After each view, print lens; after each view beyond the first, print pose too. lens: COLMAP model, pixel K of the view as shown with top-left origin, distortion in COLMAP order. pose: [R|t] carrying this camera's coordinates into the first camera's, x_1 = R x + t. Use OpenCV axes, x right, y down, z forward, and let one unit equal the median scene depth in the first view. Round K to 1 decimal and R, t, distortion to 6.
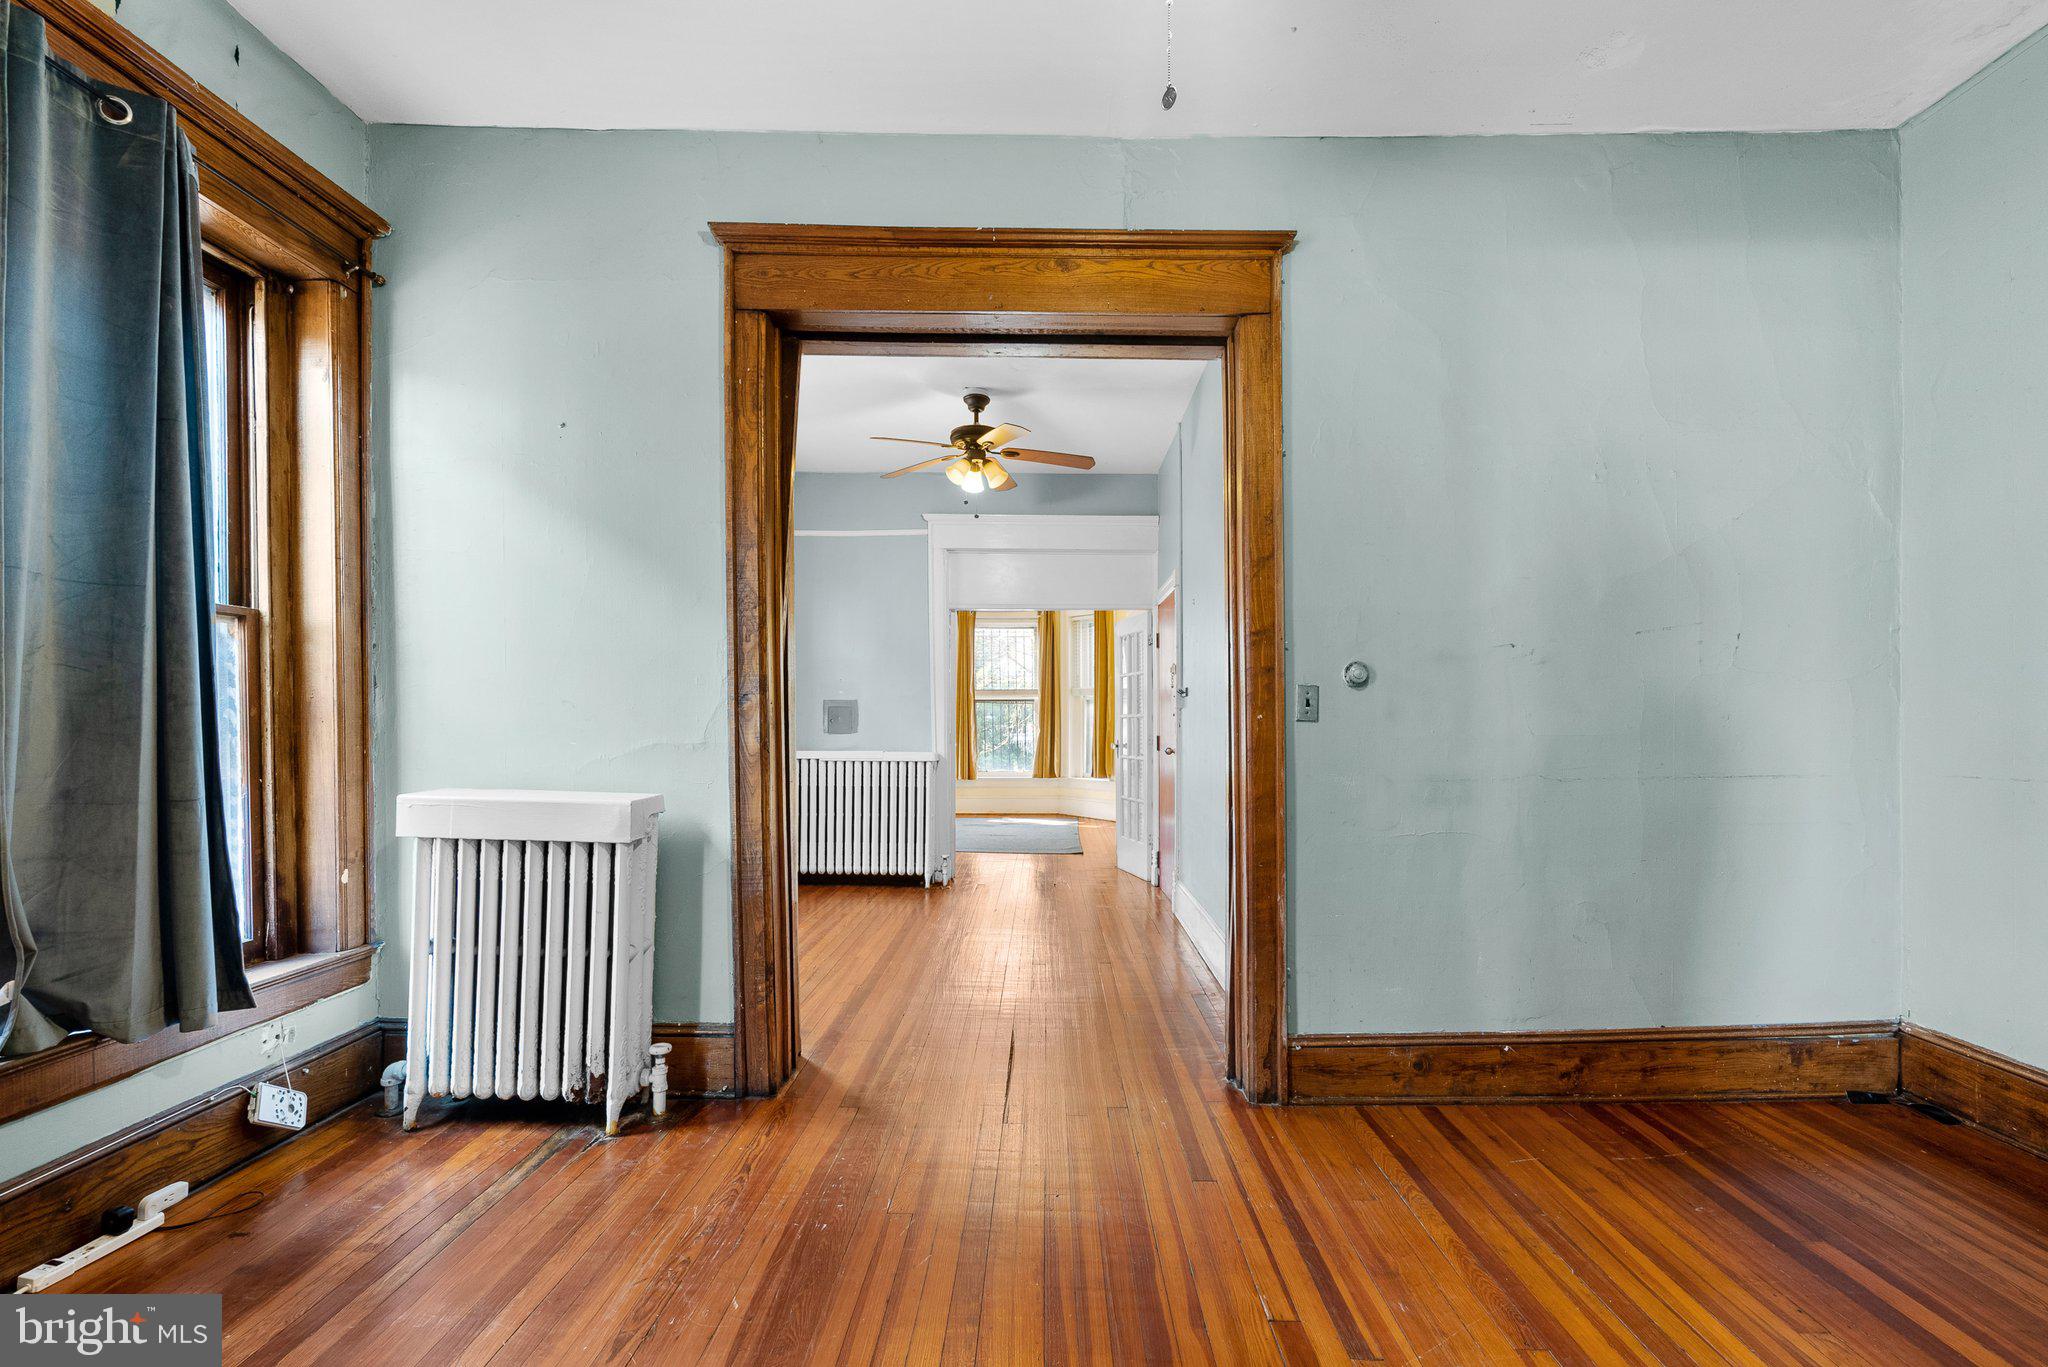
lens RADIAL K [[950.5, 0, 1082.3], [0, 950.5, 718.3], [0, 0, 1]] dist [-0.005662, 0.002098]
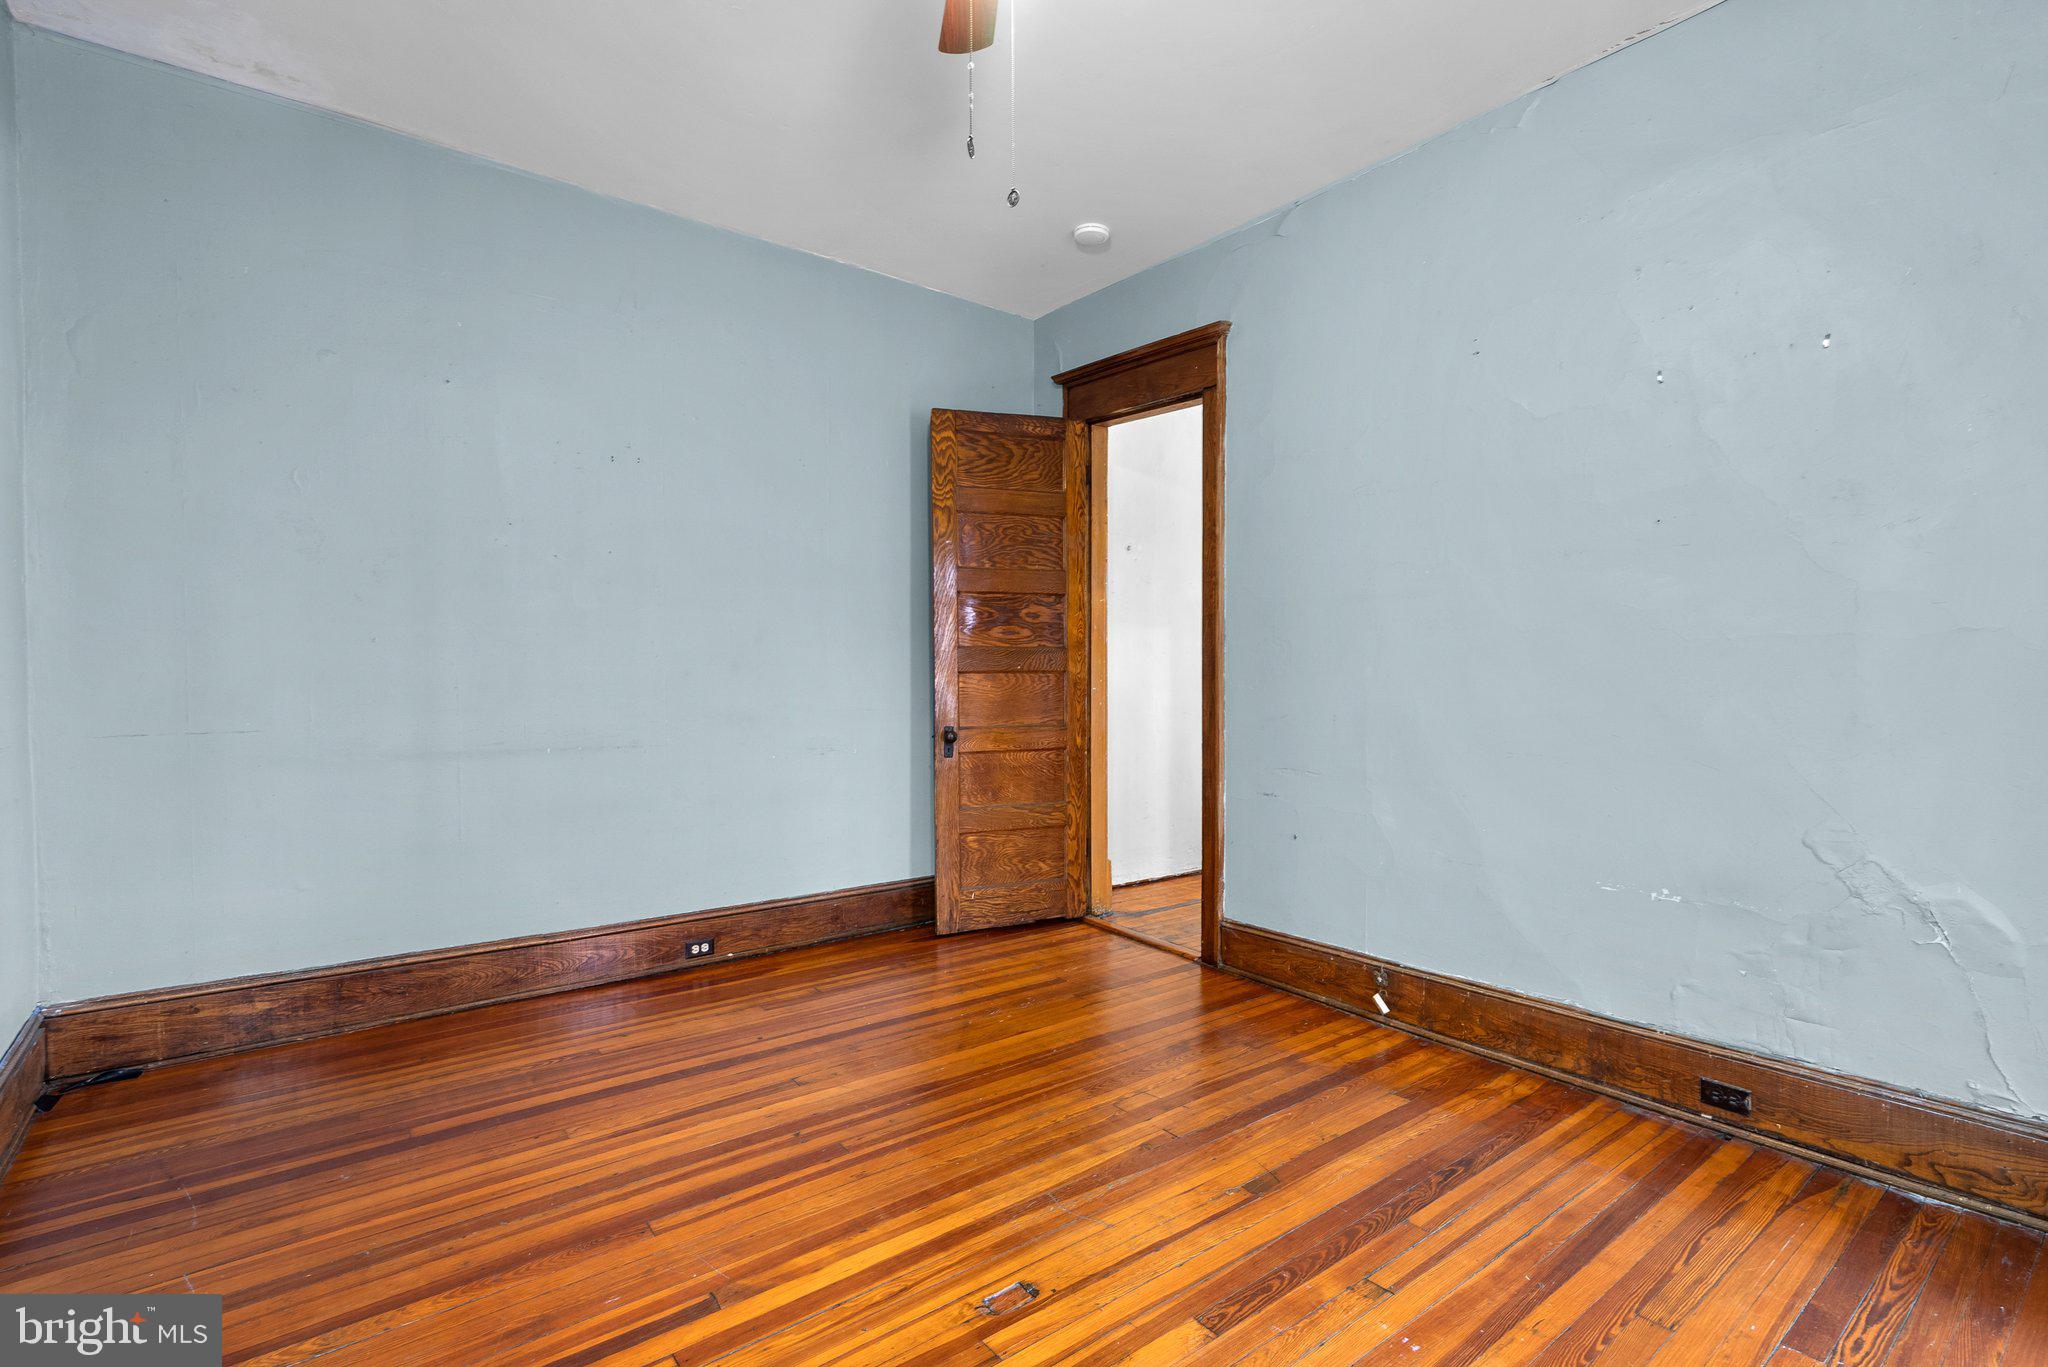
lens RADIAL K [[950.5, 0, 1025.4], [0, 950.5, 684.1], [0, 0, 1]] dist [-0.005662, 0.002098]
pose [[-0.613833, -0.003777, 0.789427, -0.473441], [-0.003152, 0.999992, 0.002333, 0.007917], [-0.789430, -0.001056, -0.613840, 0.915509]]
